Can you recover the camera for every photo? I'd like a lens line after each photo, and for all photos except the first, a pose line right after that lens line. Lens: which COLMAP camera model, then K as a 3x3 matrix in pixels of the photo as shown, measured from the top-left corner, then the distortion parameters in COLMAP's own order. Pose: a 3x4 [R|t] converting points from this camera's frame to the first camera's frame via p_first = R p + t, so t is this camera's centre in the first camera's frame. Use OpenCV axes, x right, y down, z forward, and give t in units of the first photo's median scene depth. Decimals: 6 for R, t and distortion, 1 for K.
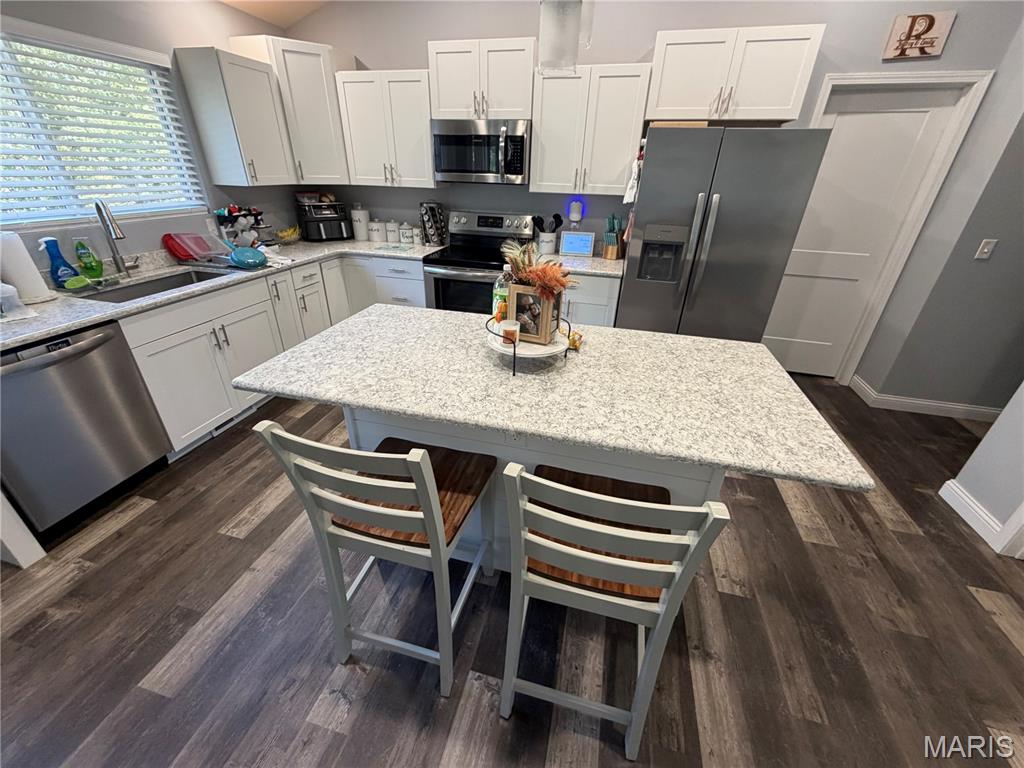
lens RADIAL K [[408.8, 0, 512.1], [0, 408.8, 381.9], [0, 0, 1]] dist [-0.001348, 0.001275]
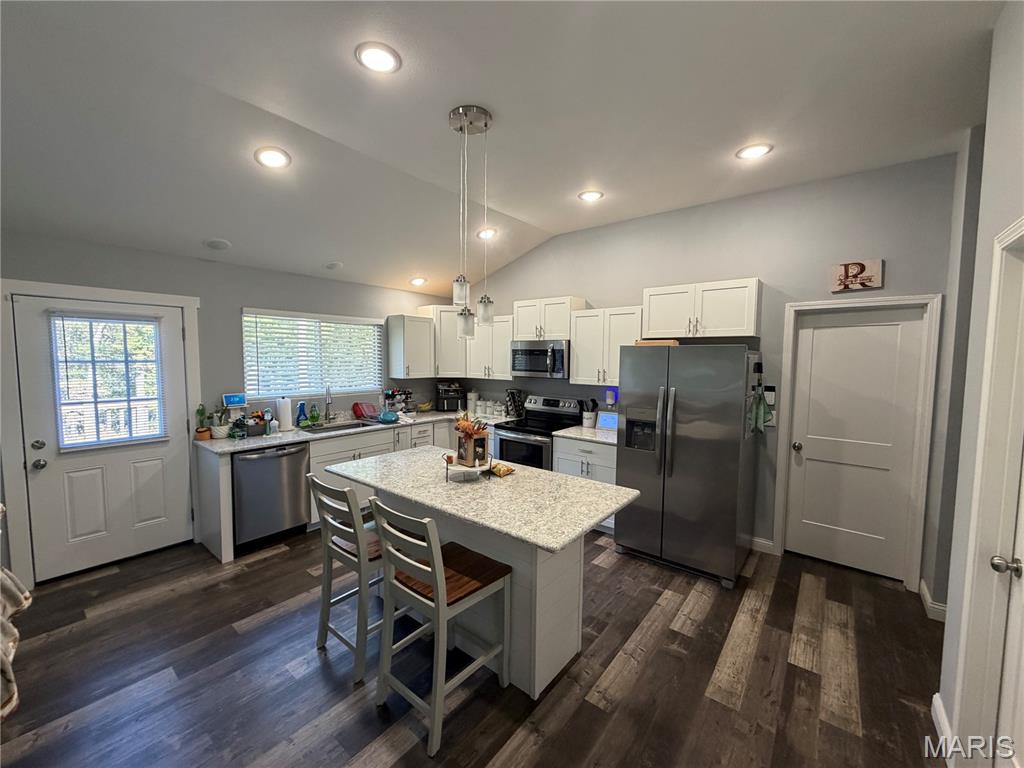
lens RADIAL K [[408.8, 0, 517.0], [0, 408.8, 384.2], [0, 0, 1]] dist [-0.001348, 0.001275]
pose [[0.915028, 0.013333, -0.403169, 0.506510], [-0.177724, 0.910549, -0.373248, 0.105549], [0.362129, 0.413185, 0.835548, -0.269468]]
